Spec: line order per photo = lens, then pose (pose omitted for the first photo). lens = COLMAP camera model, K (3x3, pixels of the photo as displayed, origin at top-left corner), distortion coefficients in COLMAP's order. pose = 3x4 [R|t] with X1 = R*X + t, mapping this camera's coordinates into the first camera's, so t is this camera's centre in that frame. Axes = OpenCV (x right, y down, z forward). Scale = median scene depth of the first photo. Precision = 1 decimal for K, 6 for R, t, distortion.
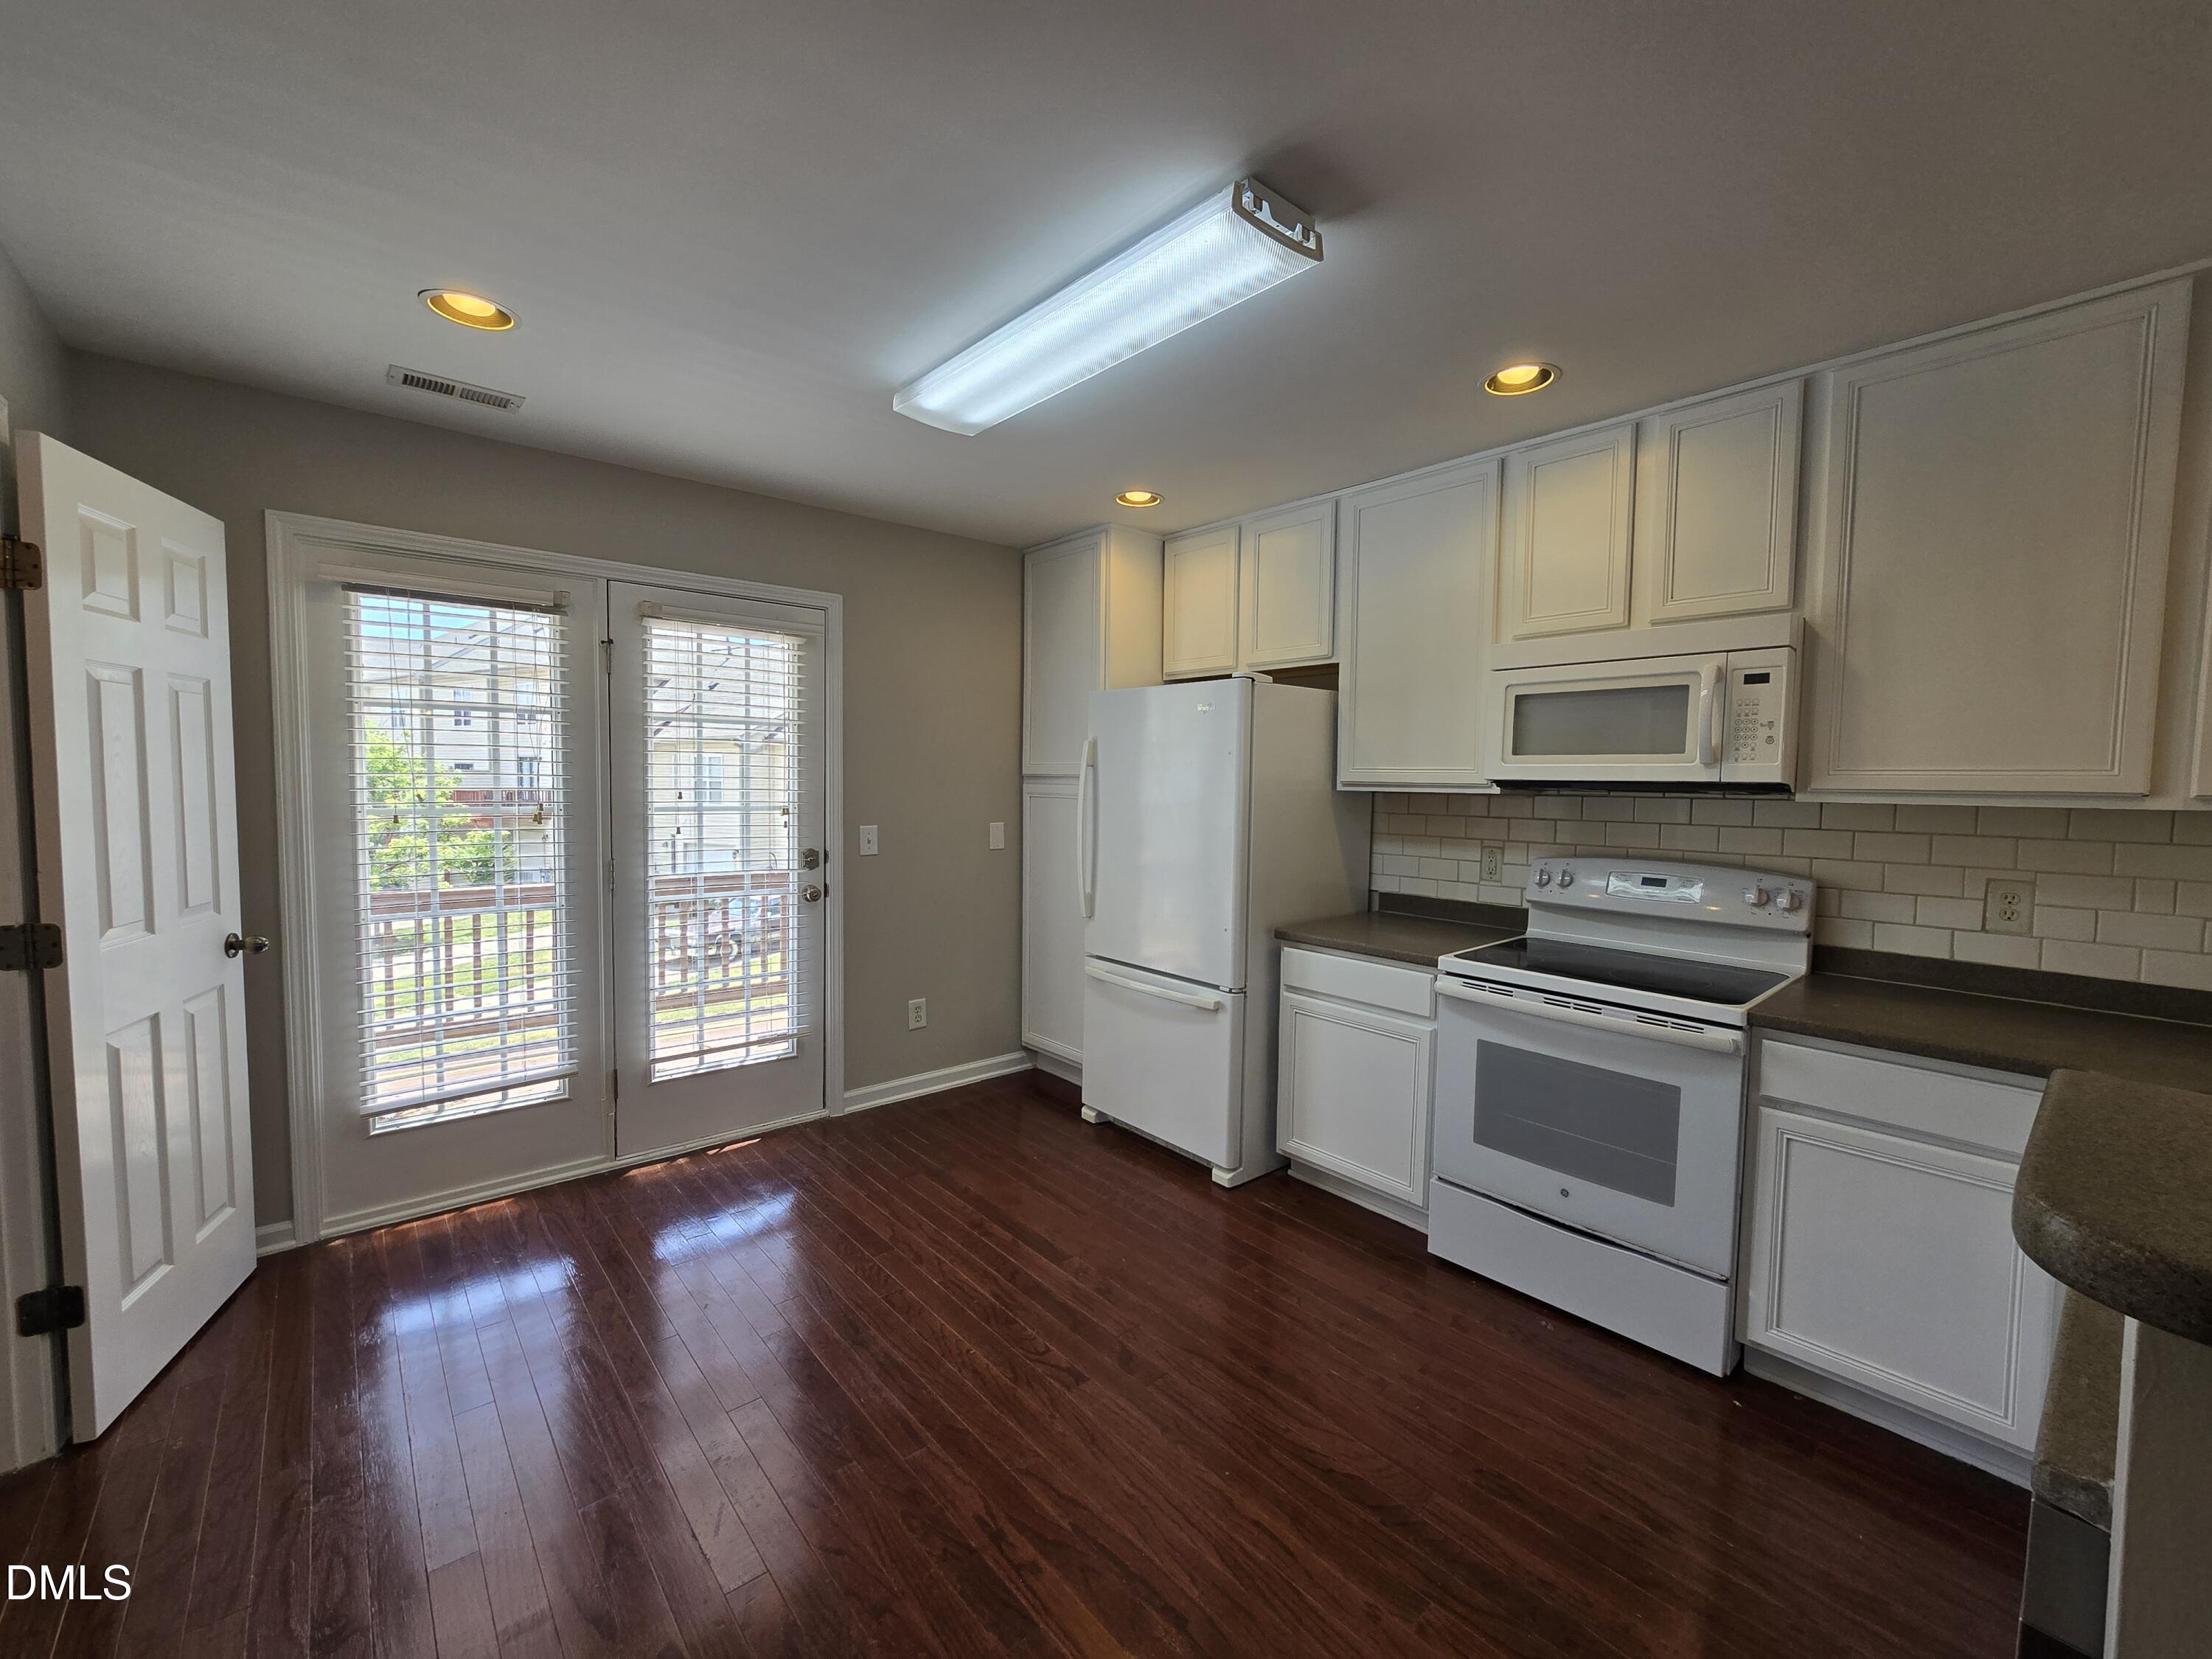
lens RADIAL K [[909.6, 0, 1116.0], [0, 909.6, 836.6], [0, 0, 1]] dist [-0.001597, -0.000522]
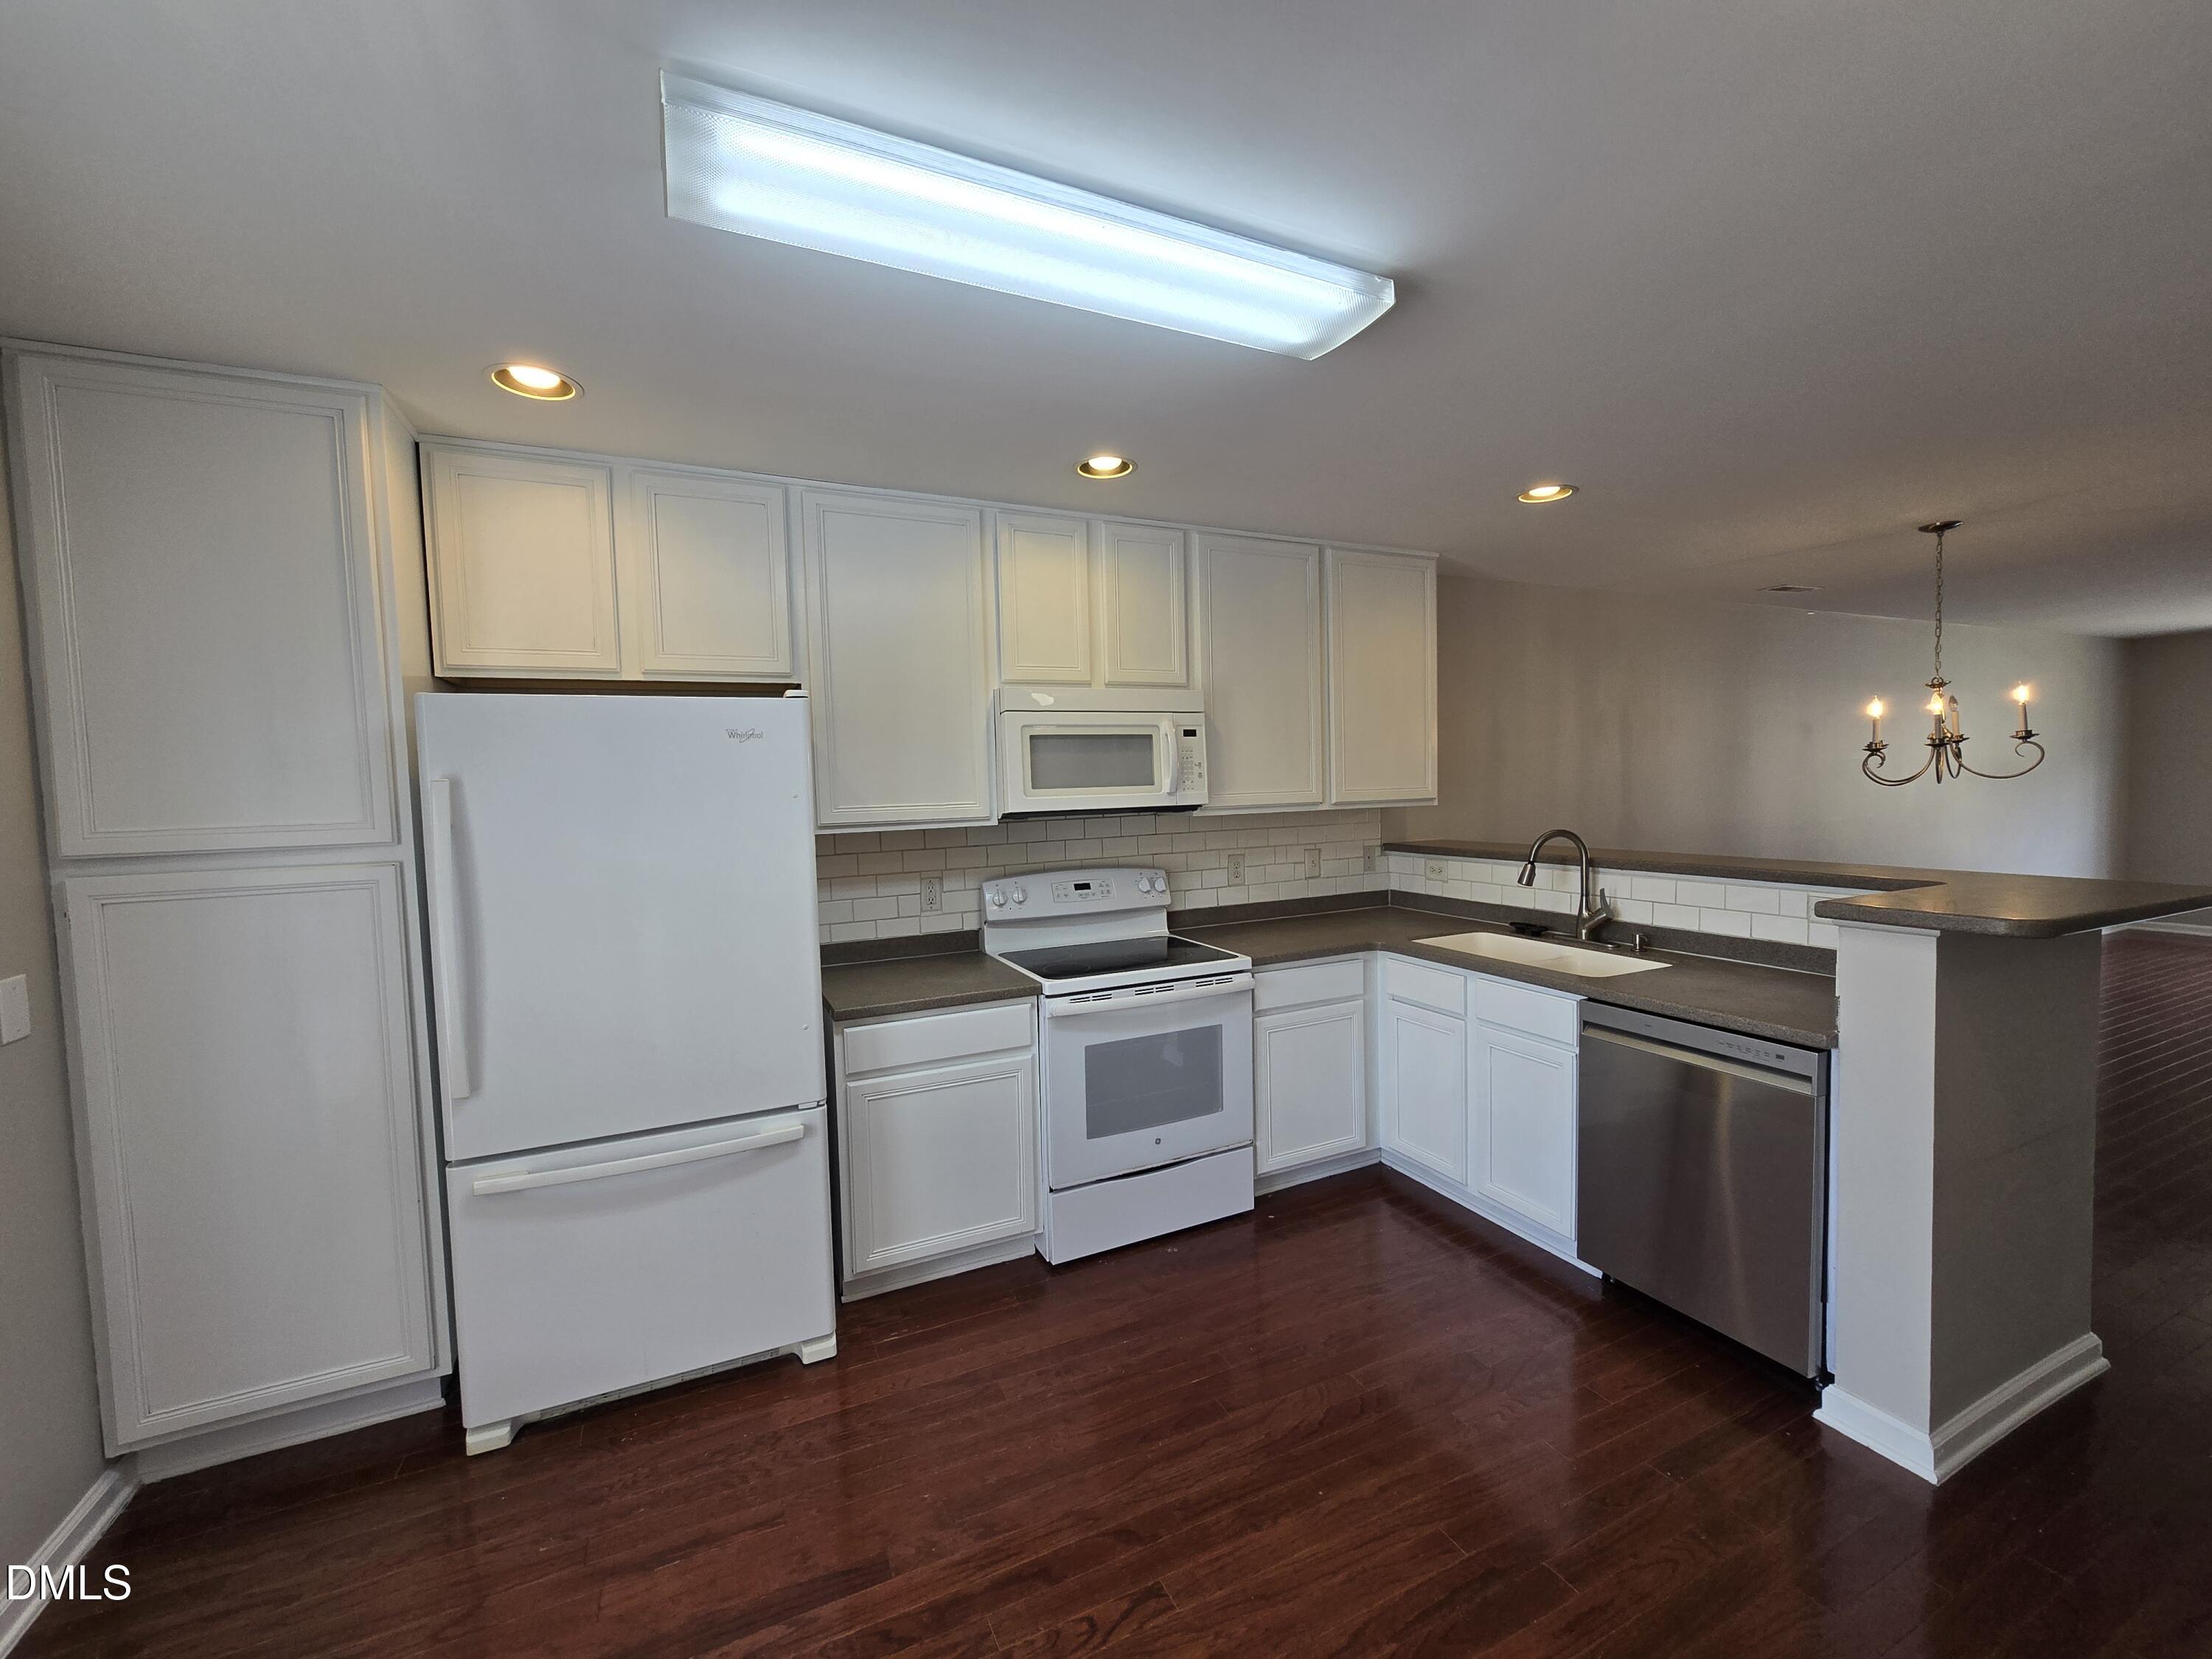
lens RADIAL K [[909.6, 0, 1116.0], [0, 909.6, 836.6], [0, 0, 1]] dist [-0.001597, -0.000522]
pose [[0.265223, -0.076265, 0.961166, -0.652604], [0.095270, 0.994062, 0.052586, -0.087746], [-0.959469, 0.077623, 0.270914, 0.660347]]
